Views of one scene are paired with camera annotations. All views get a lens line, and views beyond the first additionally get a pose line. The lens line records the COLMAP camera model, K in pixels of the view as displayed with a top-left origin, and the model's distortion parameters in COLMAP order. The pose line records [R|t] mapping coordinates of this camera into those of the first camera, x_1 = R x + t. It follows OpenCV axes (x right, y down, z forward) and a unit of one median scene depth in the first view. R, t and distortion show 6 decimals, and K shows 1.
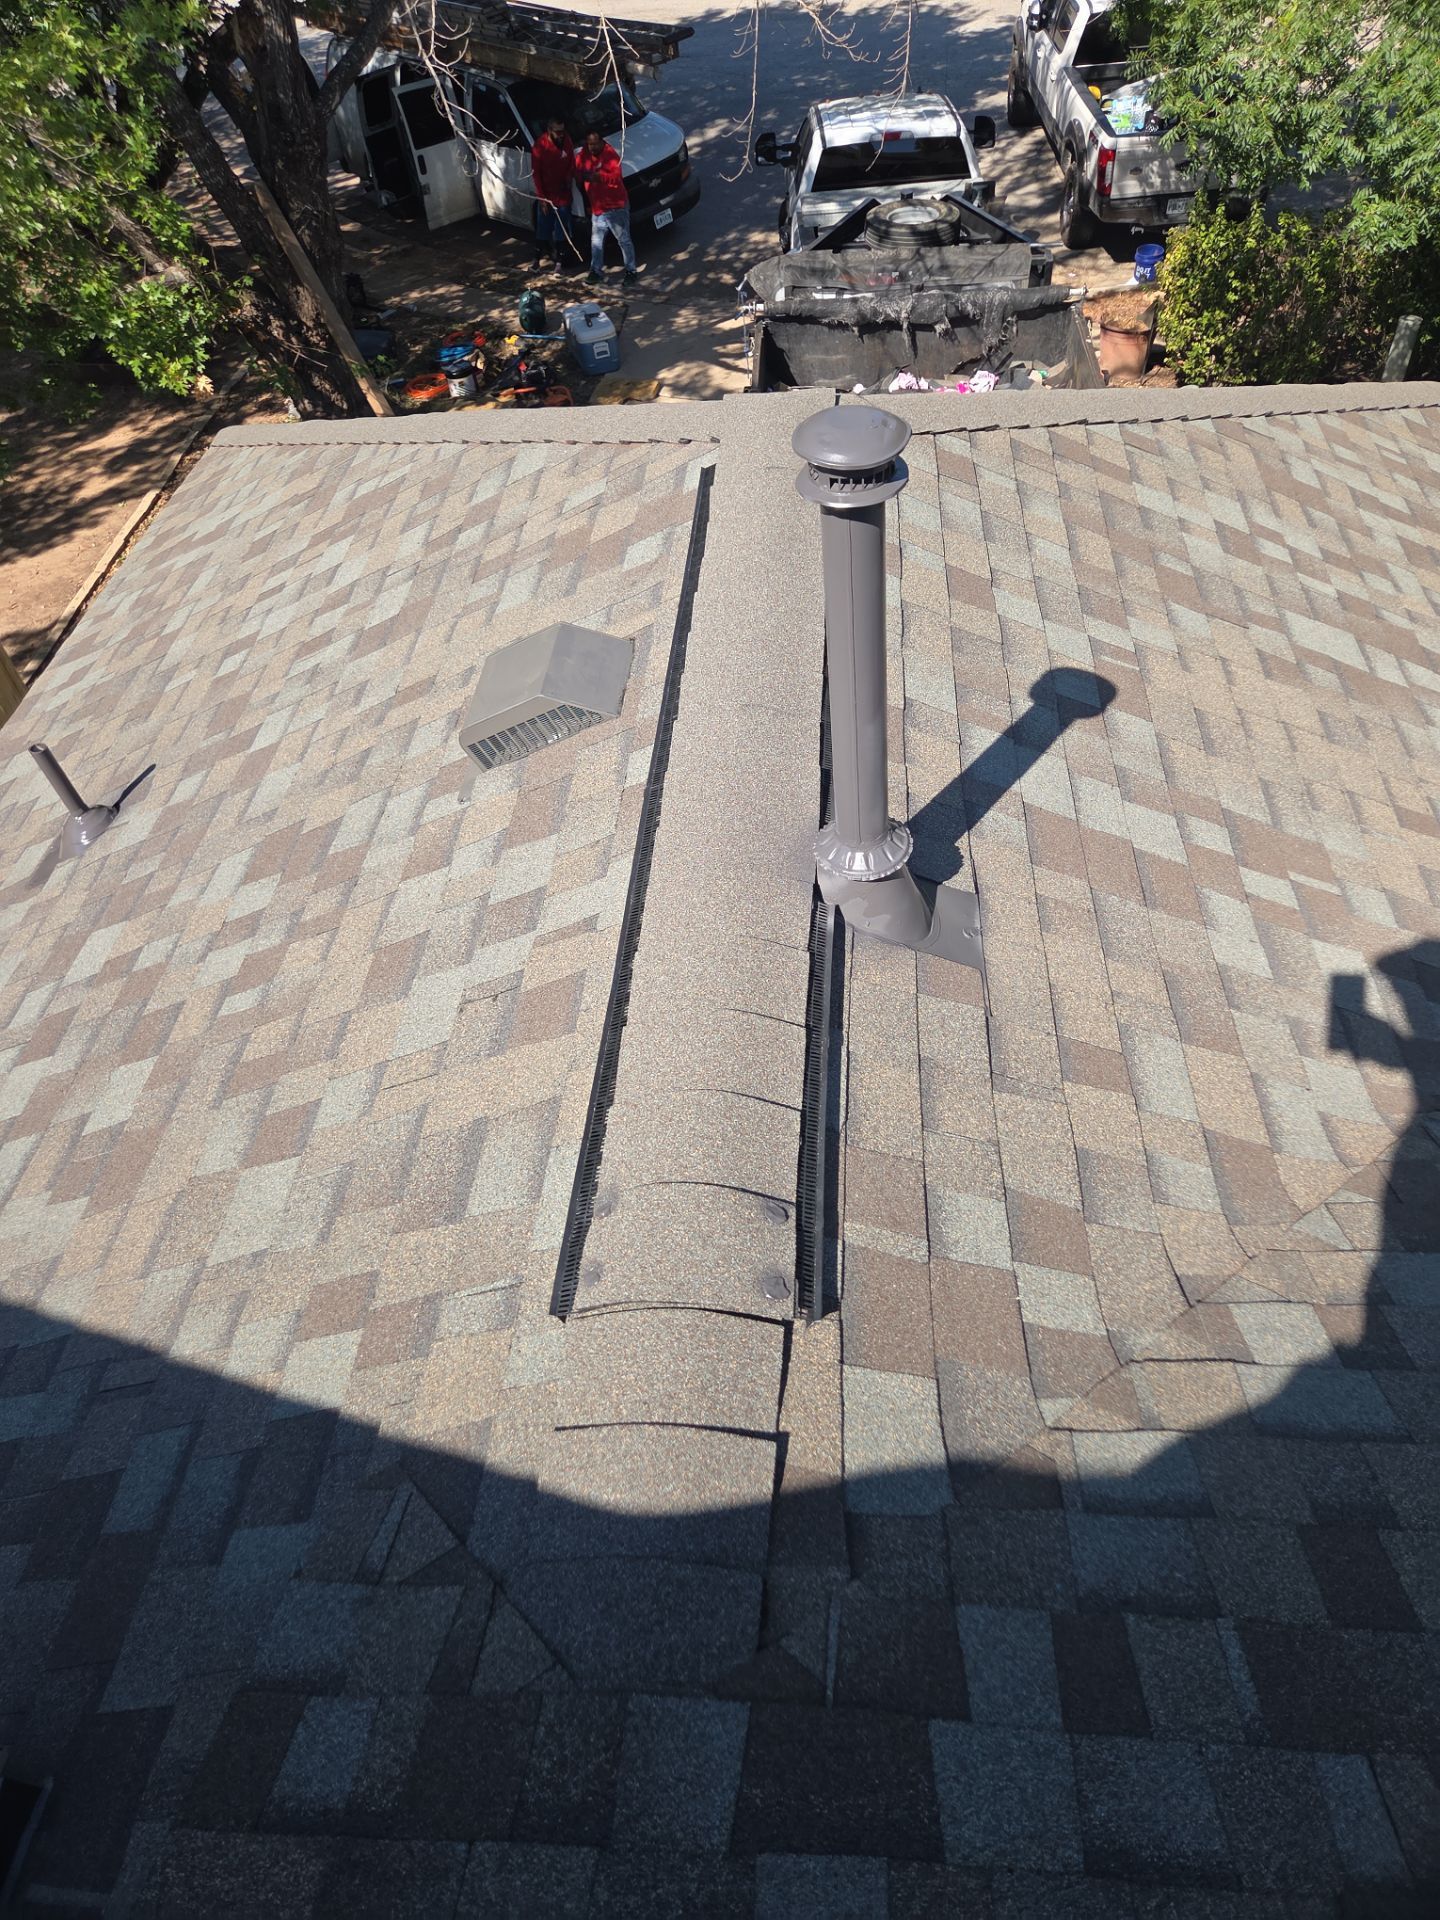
lens RADIAL K [[1281.9, 0, 736.2], [0, 1281.9, 905.8], [0, 0, 1]] dist [0.084293, -0.069206]
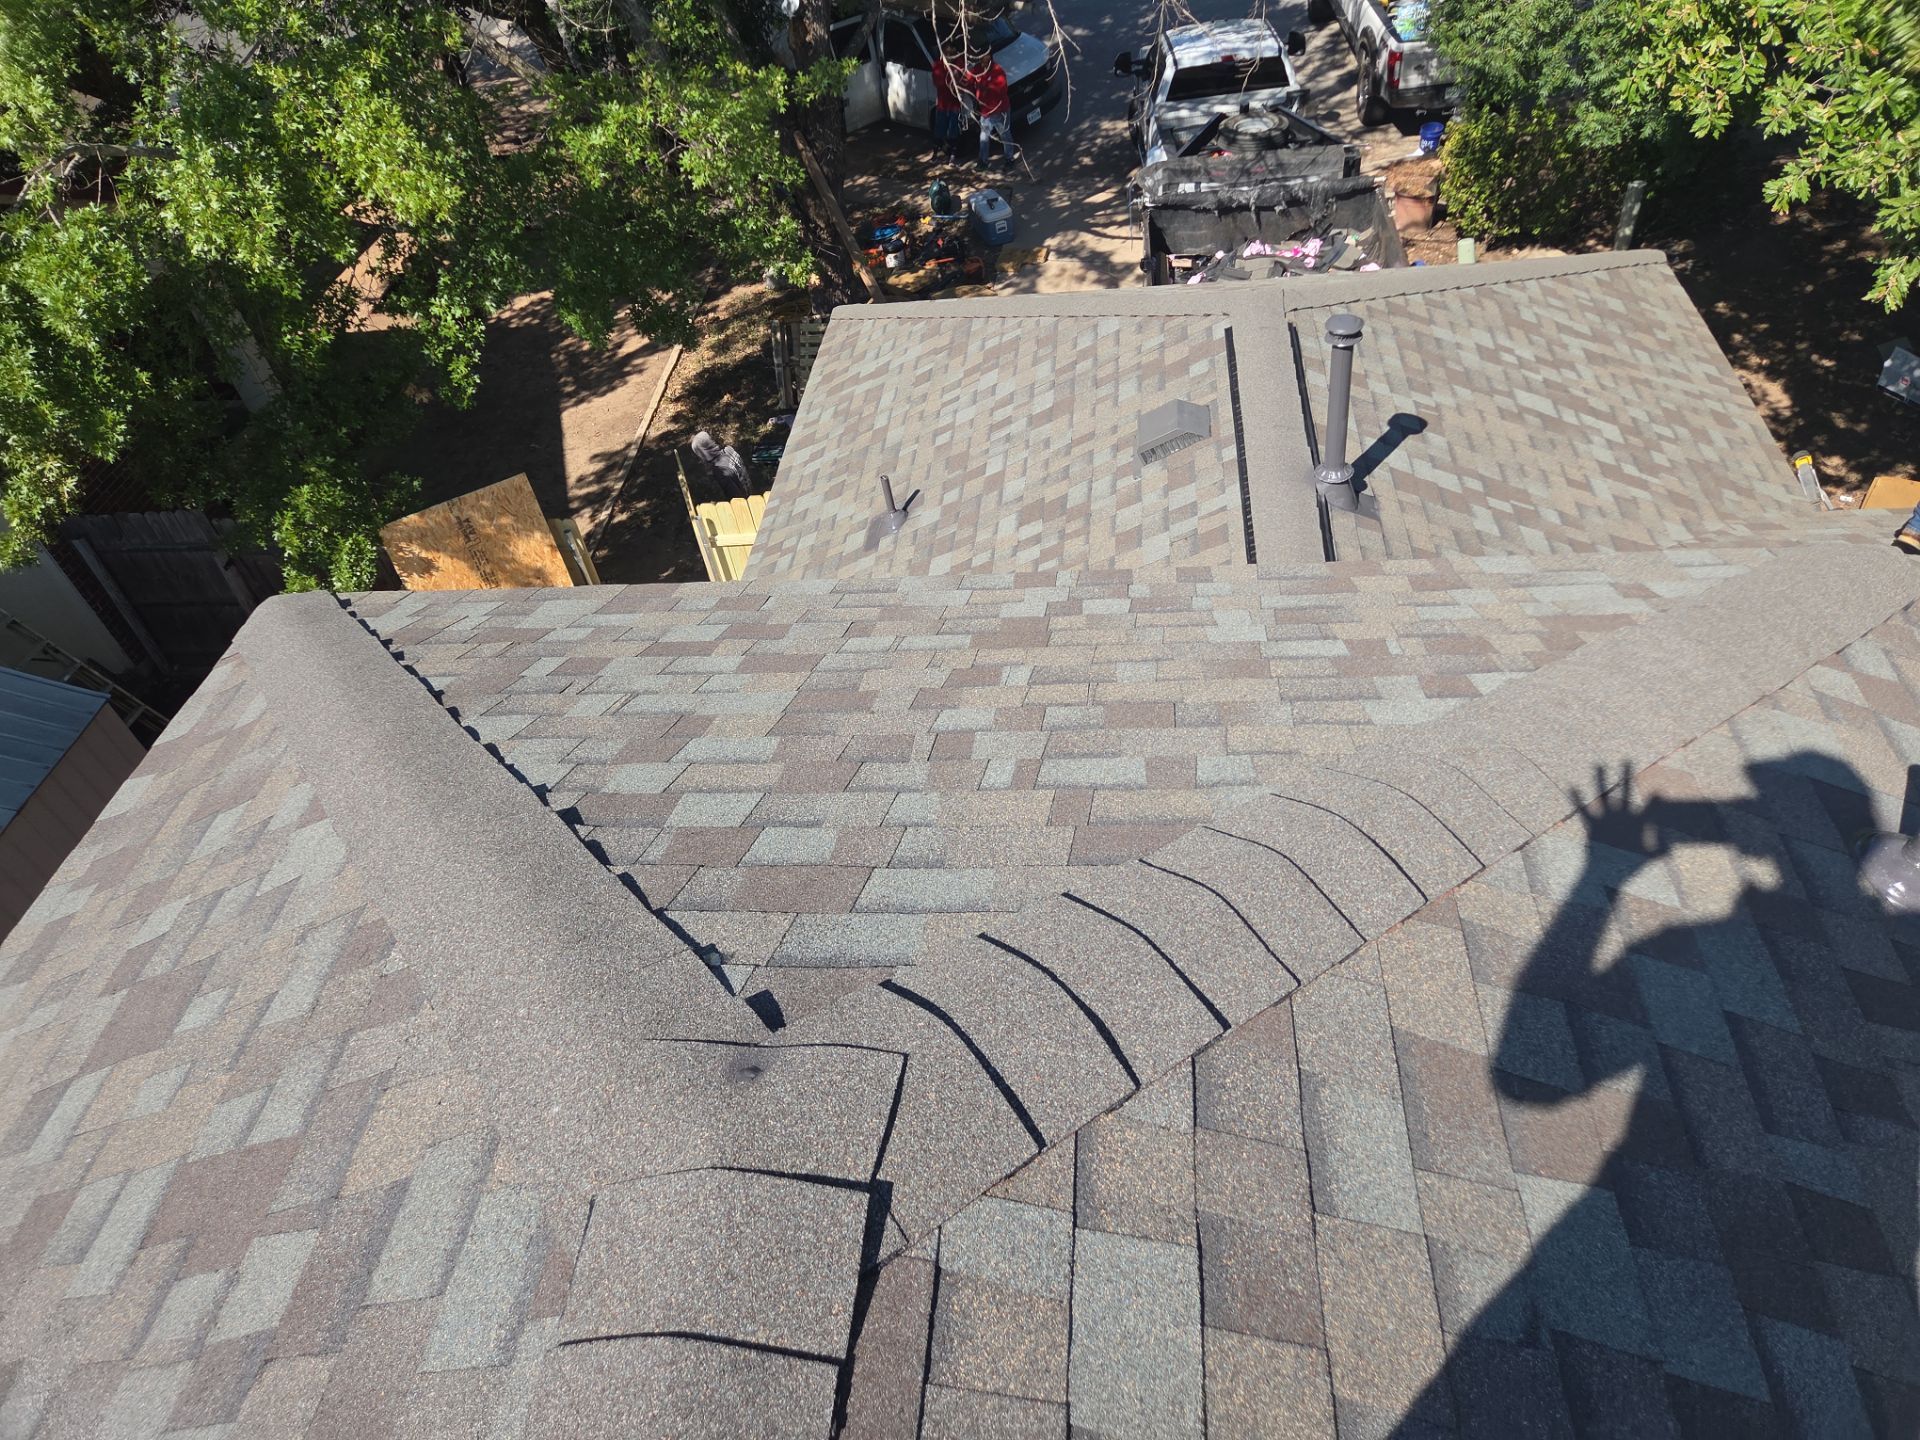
lens RADIAL K [[1278.1, 0, 964.6], [0, 1278.1, 688.0], [0, 0, 1]] dist [0.097639, -0.070195]
pose [[0.998739, -0.018617, -0.046625, -0.243793], [0.016941, 0.999205, -0.036078, 0.214631], [0.047260, 0.035243, 0.998261, -0.746655]]
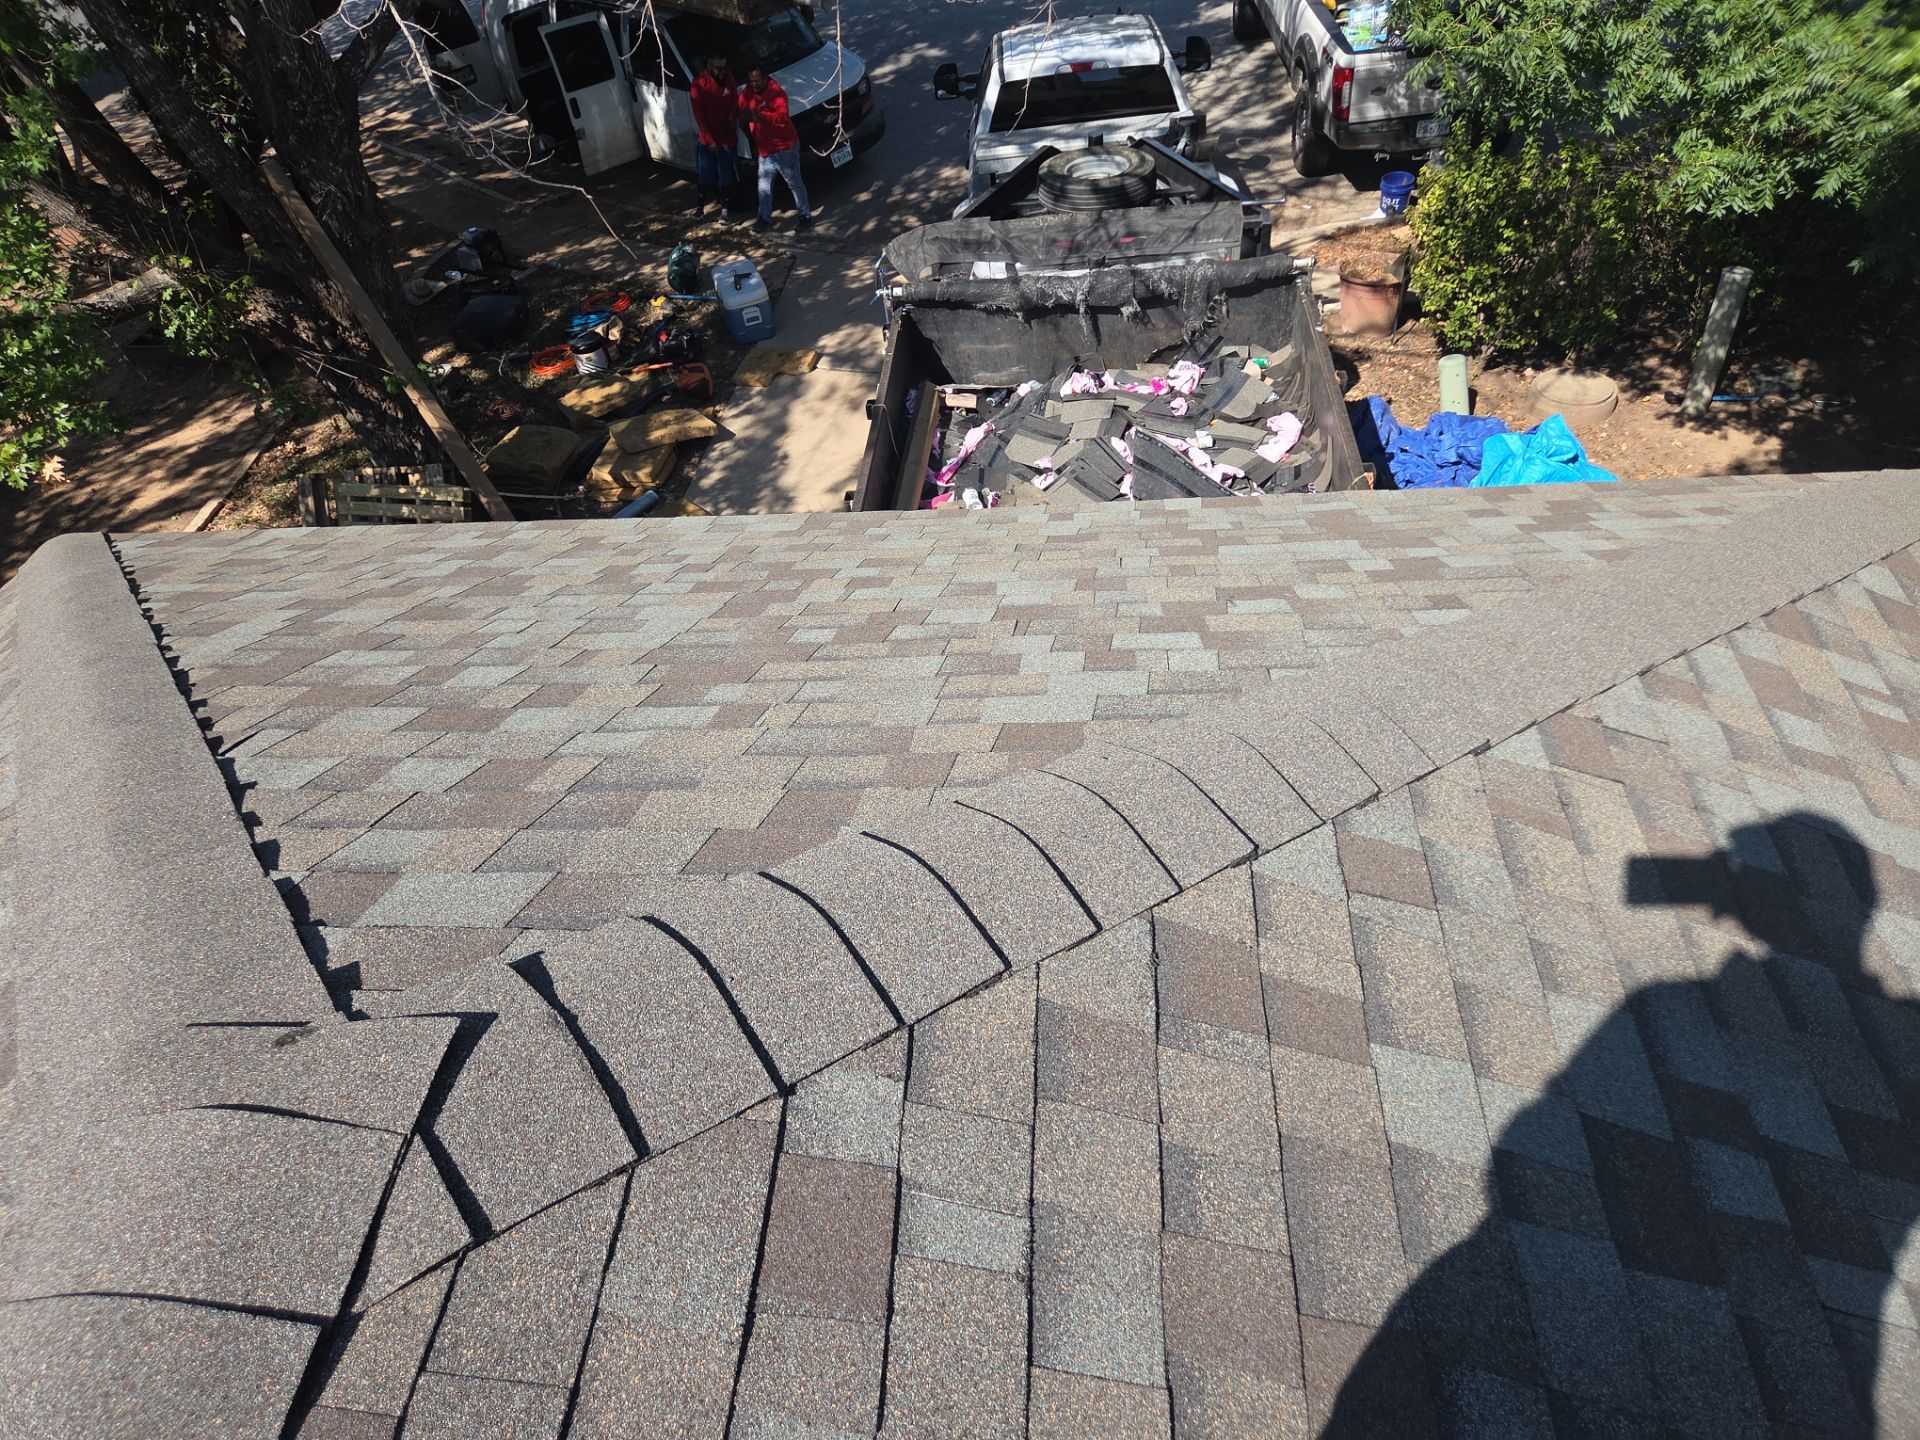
lens RADIAL K [[1272.2, 0, 936.7], [0, 1272.2, 708.1], [0, 0, 1]] dist [0.073660, -0.062098]
pose [[0.998725, -0.011696, -0.049107, 0.156750], [0.008929, 0.998380, -0.056194, -0.331024], [0.049685, 0.055684, 0.997211, 0.483518]]
